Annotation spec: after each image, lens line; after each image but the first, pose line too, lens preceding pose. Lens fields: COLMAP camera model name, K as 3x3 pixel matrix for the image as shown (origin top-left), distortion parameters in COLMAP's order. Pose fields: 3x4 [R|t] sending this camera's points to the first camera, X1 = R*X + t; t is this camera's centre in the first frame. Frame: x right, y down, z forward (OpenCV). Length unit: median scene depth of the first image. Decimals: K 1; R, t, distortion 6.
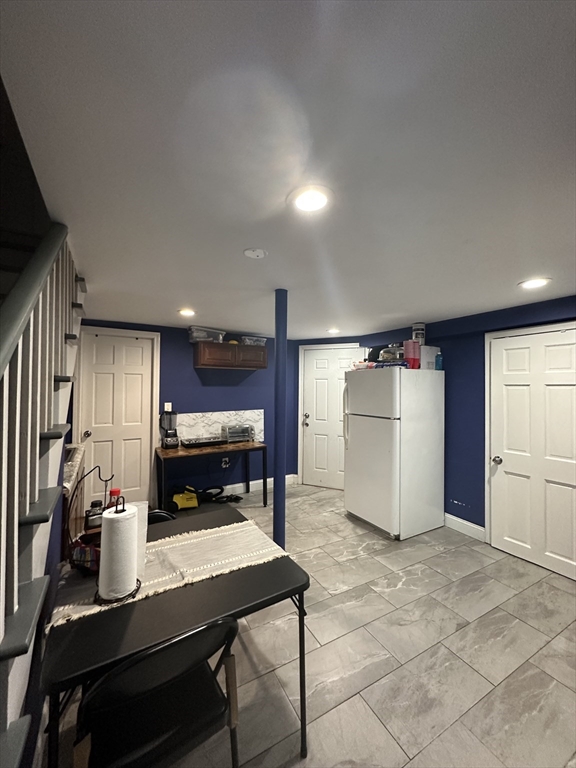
lens RADIAL K [[308.5, 0, 288.0], [0, 308.5, 384.0], [0, 0, 1]] dist [0.000390, 0.000085]
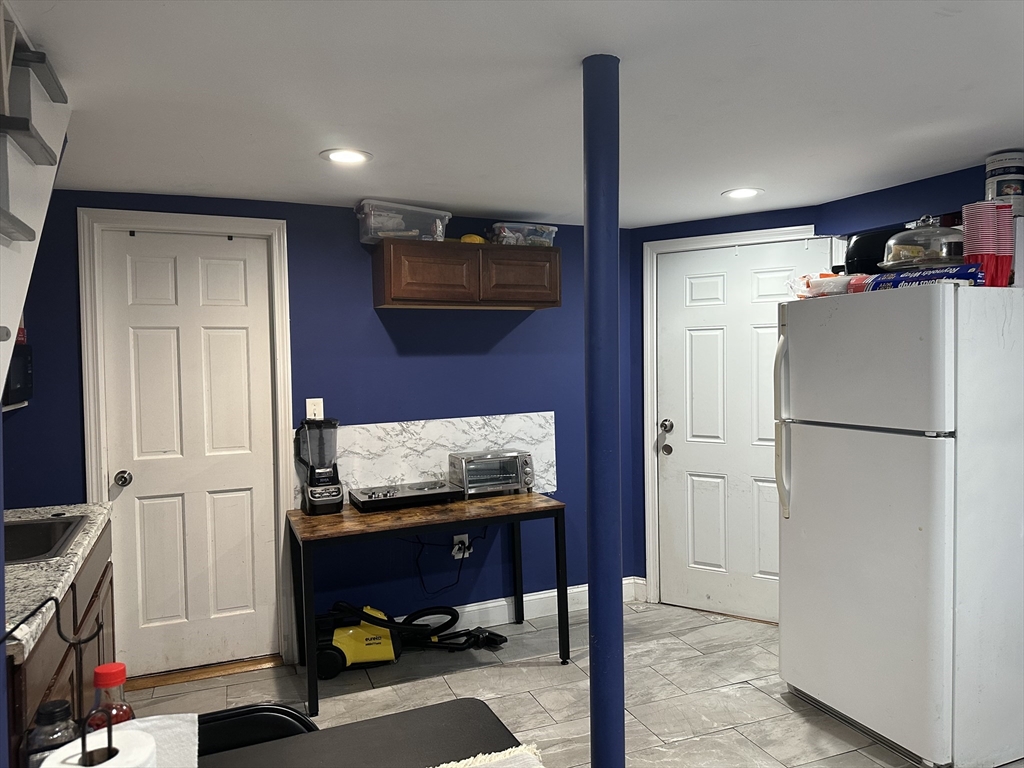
lens RADIAL K [[731.5, 0, 512.0], [0, 731.5, 384.0], [0, 0, 1]] dist [0.002169, 0.000003]
pose [[0.990824, -0.019370, -0.133766, -0.010152], [0.025578, 0.998666, 0.044845, 0.006385], [0.132719, -0.047855, 0.989998, 0.102909]]
